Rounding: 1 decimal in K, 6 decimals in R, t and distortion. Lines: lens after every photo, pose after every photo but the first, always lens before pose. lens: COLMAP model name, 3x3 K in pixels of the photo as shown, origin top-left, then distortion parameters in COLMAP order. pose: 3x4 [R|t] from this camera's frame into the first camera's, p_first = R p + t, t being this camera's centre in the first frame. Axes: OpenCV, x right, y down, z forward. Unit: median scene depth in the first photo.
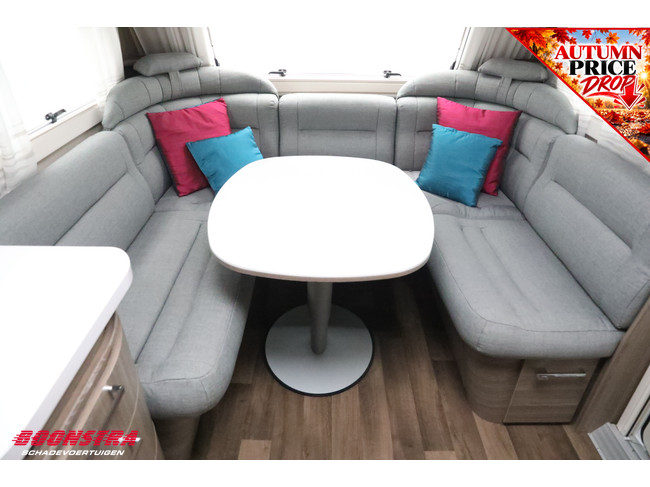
lens RADIAL K [[438.0, 0, 325.0], [0, 438.0, 243.5], [0, 0, 1]] dist [-0.066914, 0.000294]
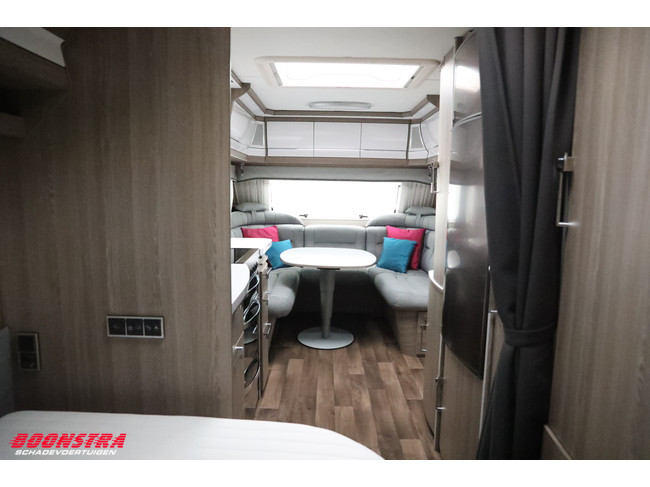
lens RADIAL K [[438.0, 0, 325.0], [0, 438.0, 243.5], [0, 0, 1]] dist [-0.066914, 0.000294]
pose [[0.999960, 0.007717, 0.004549, -0.025970], [-0.005233, 0.915397, -0.402519, 0.559977], [-0.007270, 0.402479, 0.915400, -0.812216]]
